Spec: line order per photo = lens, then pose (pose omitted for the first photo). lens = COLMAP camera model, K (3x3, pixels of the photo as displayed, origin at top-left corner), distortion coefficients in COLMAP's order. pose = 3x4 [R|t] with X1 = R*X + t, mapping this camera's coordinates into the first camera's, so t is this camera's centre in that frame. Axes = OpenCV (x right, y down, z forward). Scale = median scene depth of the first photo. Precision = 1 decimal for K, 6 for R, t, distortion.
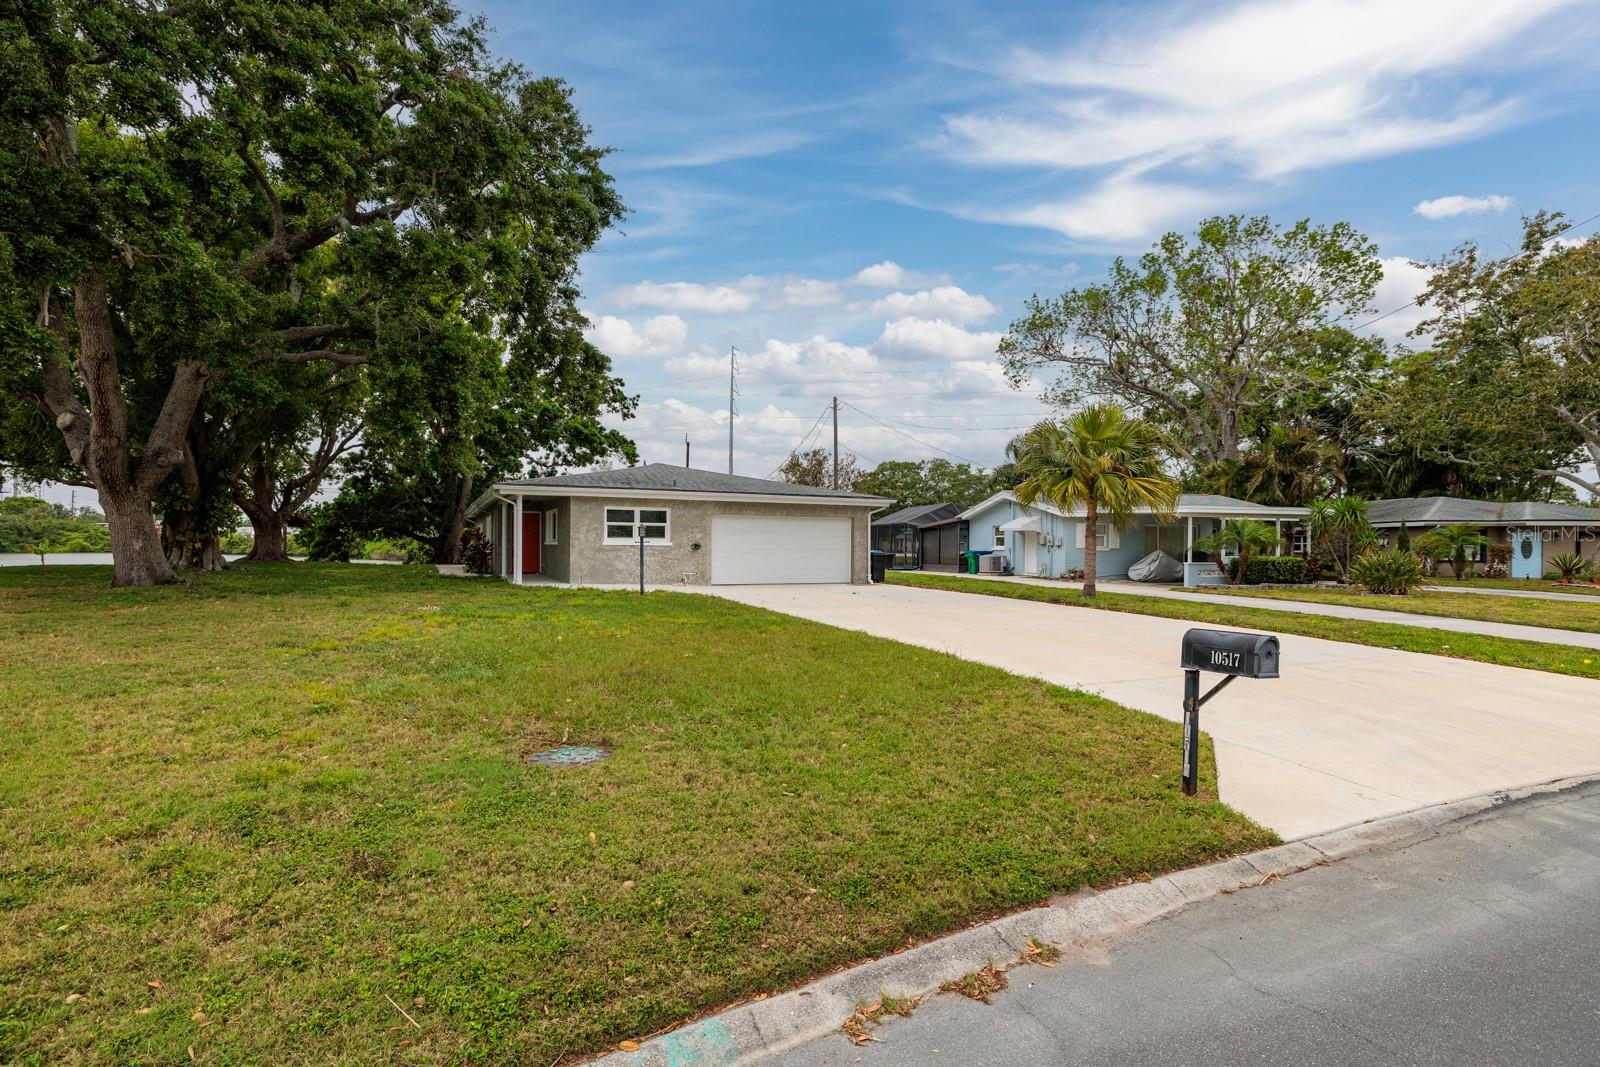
lens RADIAL K [[734.1, 0, 790.3], [0, 734.1, 544.9], [0, 0, 1]] dist [-0.003802, 0.000912]
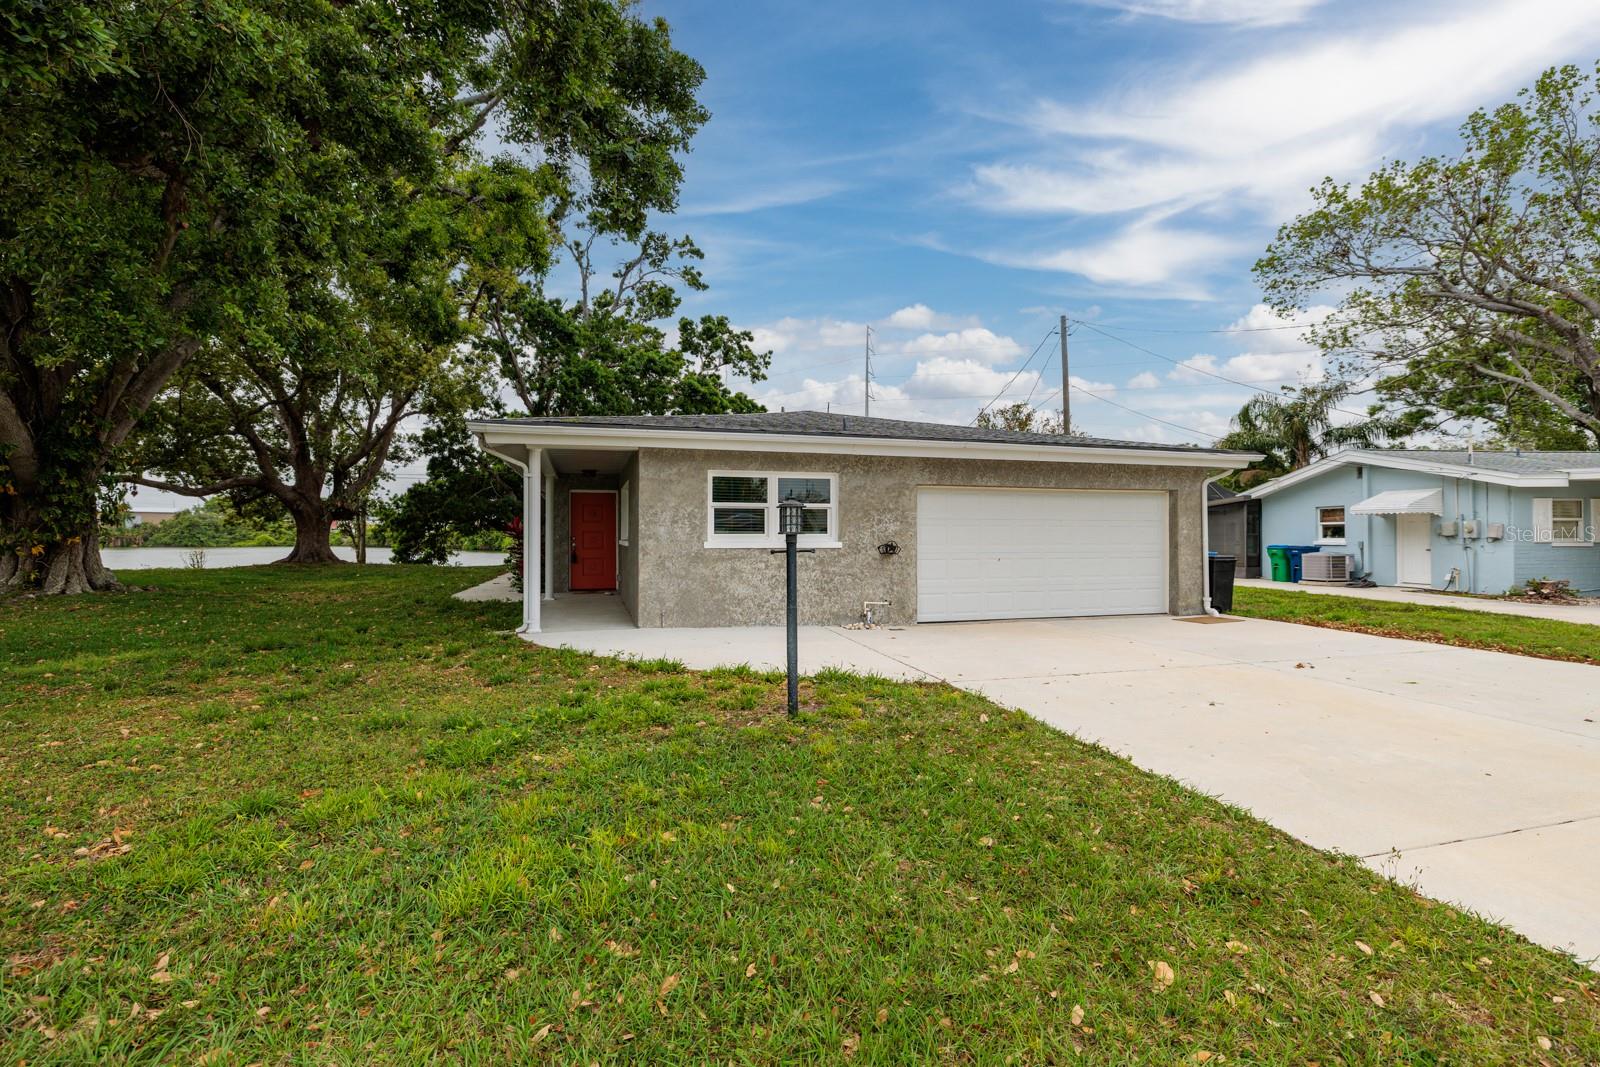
lens RADIAL K [[734.1, 0, 816.6], [0, 734.1, 521.6], [0, 0, 1]] dist [-0.003802, 0.000912]
pose [[0.989974, -0.010014, -0.140897, -0.095106], [0.007497, 0.999803, -0.018378, -0.007014], [0.141053, 0.017138, 0.989854, 0.445081]]
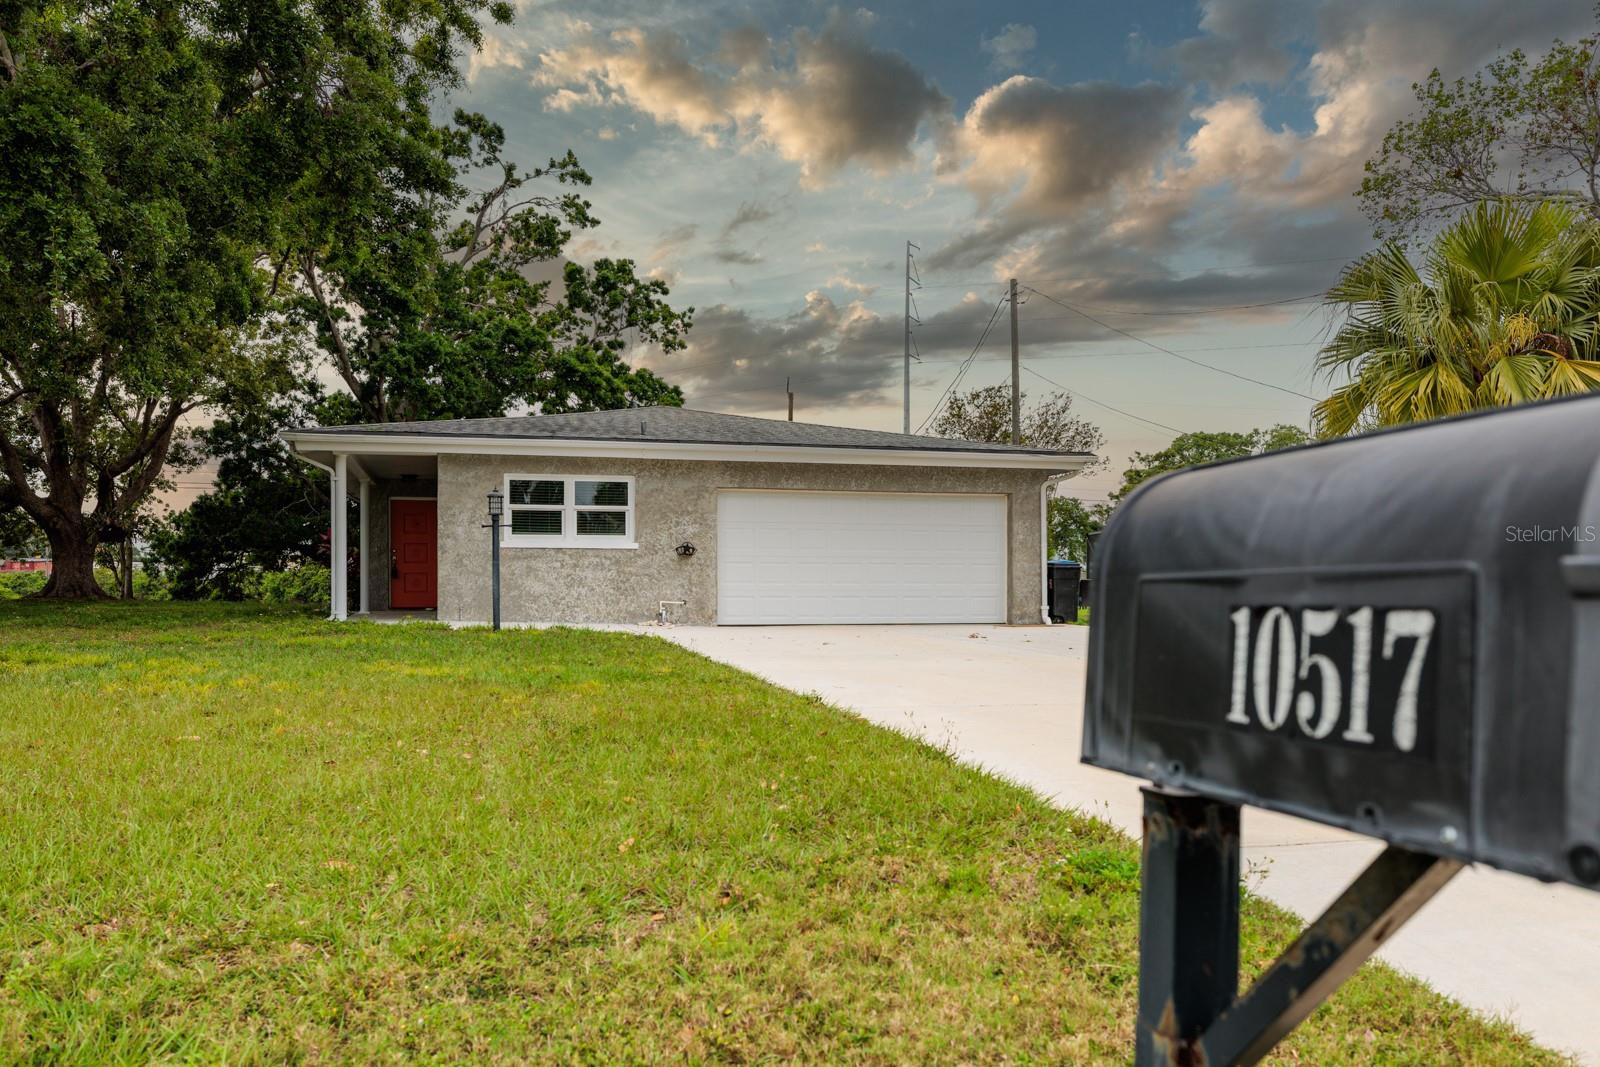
lens RADIAL K [[1236.2, 0, 819.1], [0, 1236.2, 580.5], [0, 0, 1]] dist [0.003755, 0.007049]
pose [[0.986007, -0.009275, -0.166444, 0.097527], [0.008631, 0.999952, -0.004591, 0.025229], [0.166479, 0.003091, 0.986040, 0.143647]]
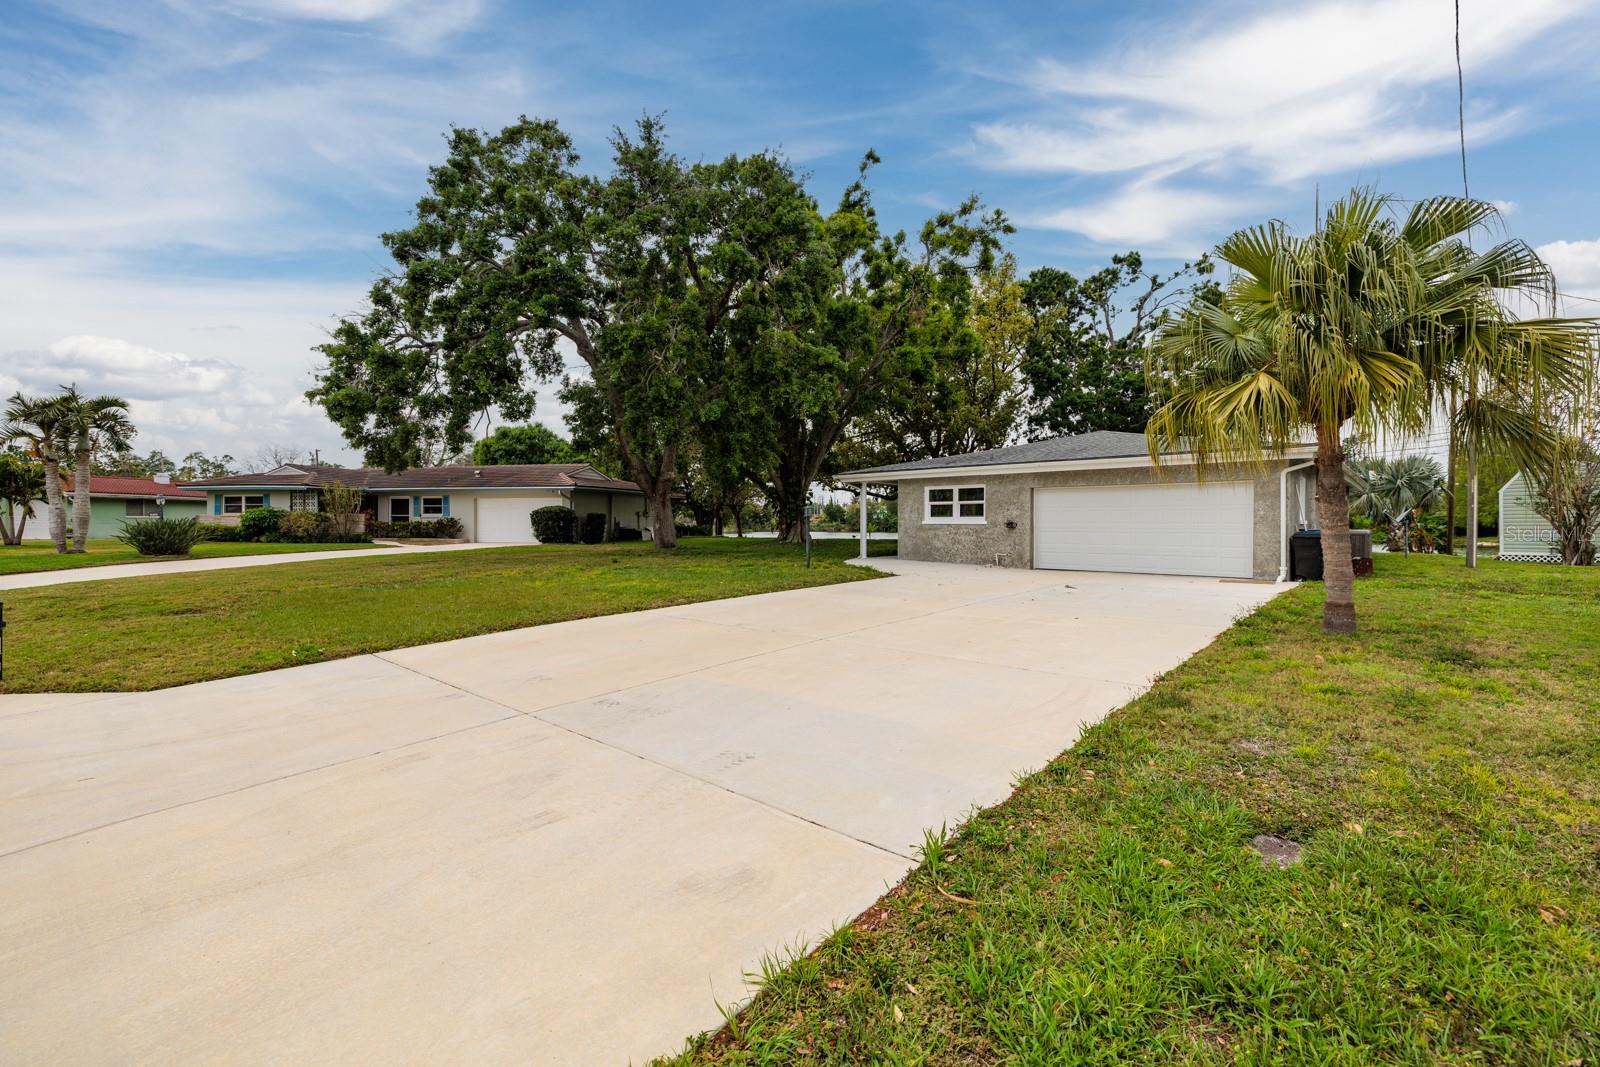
lens RADIAL K [[672.1, 0, 800.0], [0, 672.1, 527.3], [0, 0, 1]] dist [0.001161, -0.001011]
pose [[0.410827, 0.000719, -0.911713, 0.467945], [0.009263, 0.999945, 0.004963, -0.001357], [0.911666, -0.010484, 0.410798, 0.379371]]
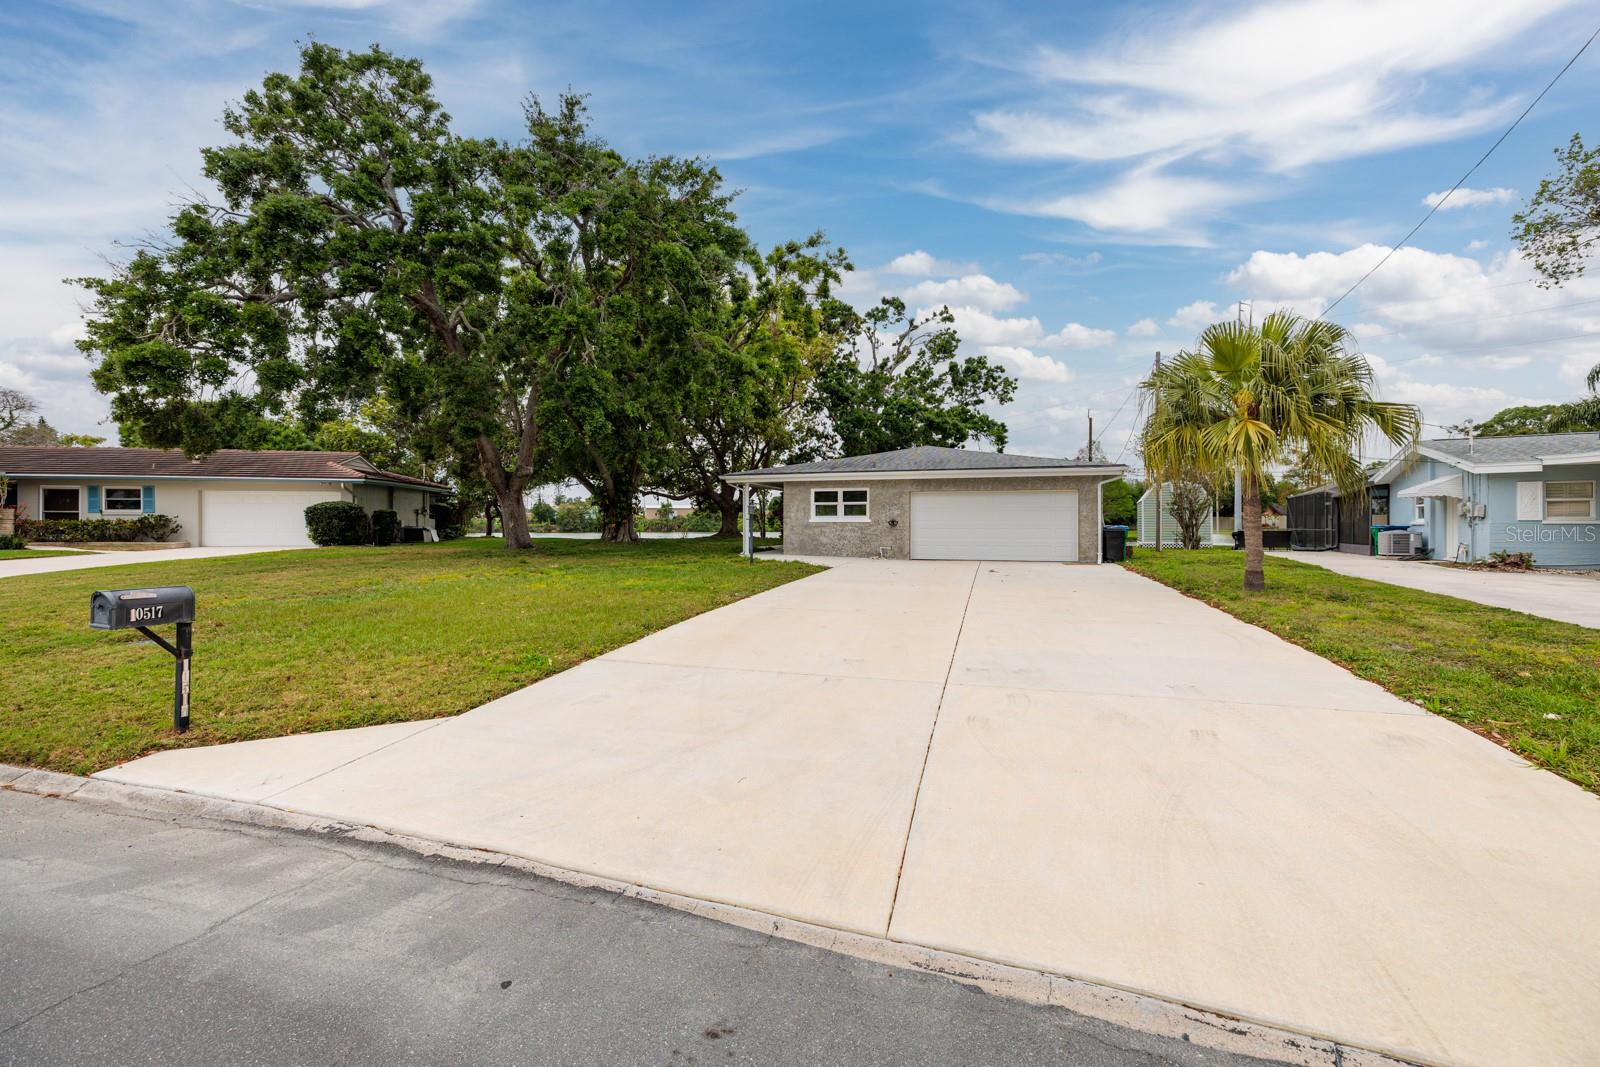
lens RADIAL K [[672.1, 0, 799.1], [0, 672.1, 523.1], [0, 0, 1]] dist [0.001161, -0.001011]
pose [[0.757058, -0.009597, -0.653278, 0.364173], [0.008421, 0.999952, -0.004932, 0.005481], [0.653294, -0.001767, 0.757102, 0.156190]]
